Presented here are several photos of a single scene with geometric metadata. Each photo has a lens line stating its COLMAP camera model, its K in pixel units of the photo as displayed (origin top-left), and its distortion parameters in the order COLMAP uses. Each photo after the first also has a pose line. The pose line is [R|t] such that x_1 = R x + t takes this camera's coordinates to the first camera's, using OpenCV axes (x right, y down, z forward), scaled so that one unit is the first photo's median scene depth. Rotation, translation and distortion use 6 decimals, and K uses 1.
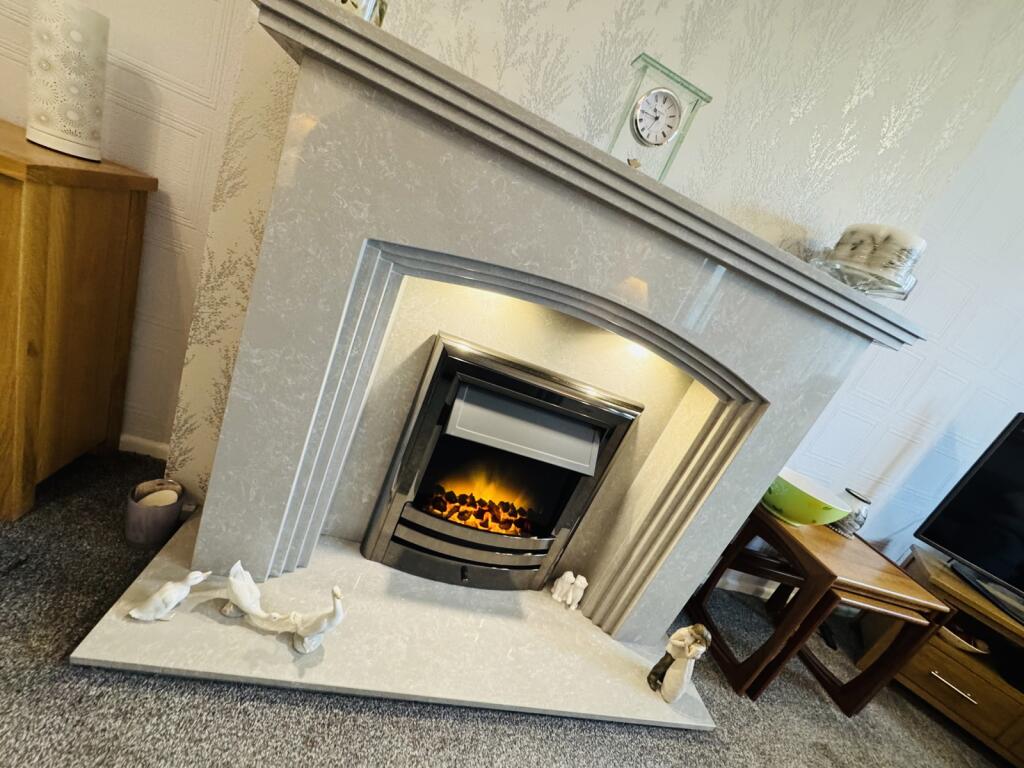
lens RADIAL K [[409.0, 0, 510.7], [0, 409.0, 382.0], [0, 0, 1]] dist [-0.003213, -0.000754]
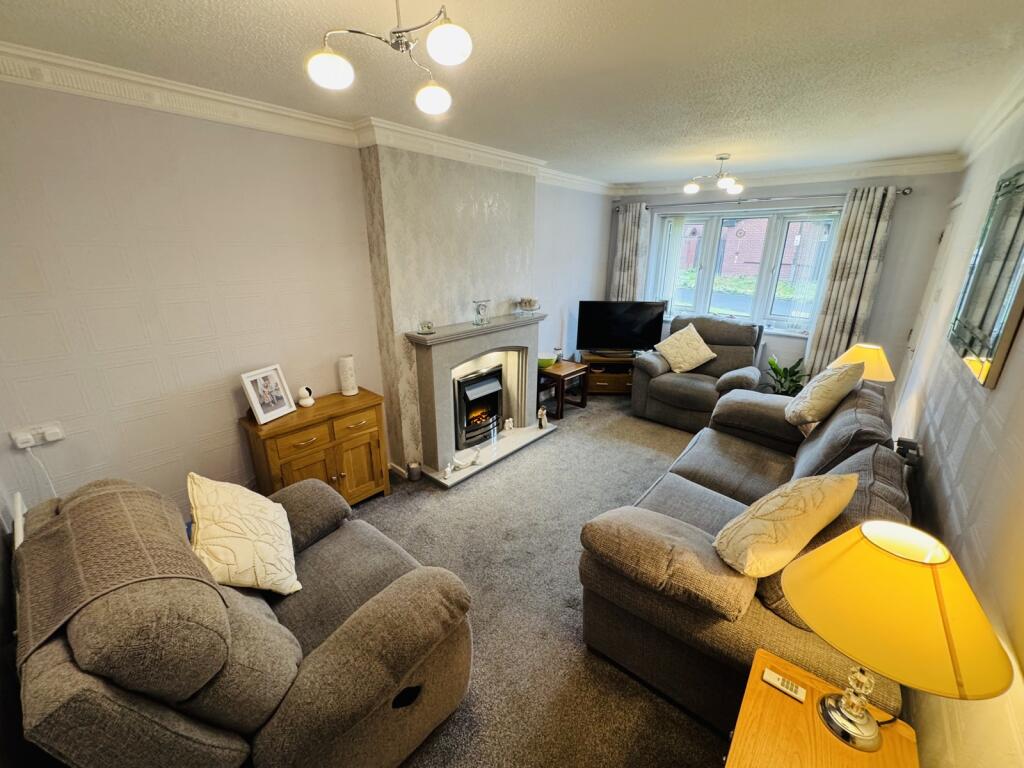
lens RADIAL K [[409.0, 0, 512.6], [0, 409.0, 381.0], [0, 0, 1]] dist [-0.003213, -0.000754]
pose [[0.707129, -0.547584, 0.447348, -1.108643], [0.475270, 0.836517, 0.272688, -0.646532], [-0.523533, 0.019786, 0.851775, -1.783399]]
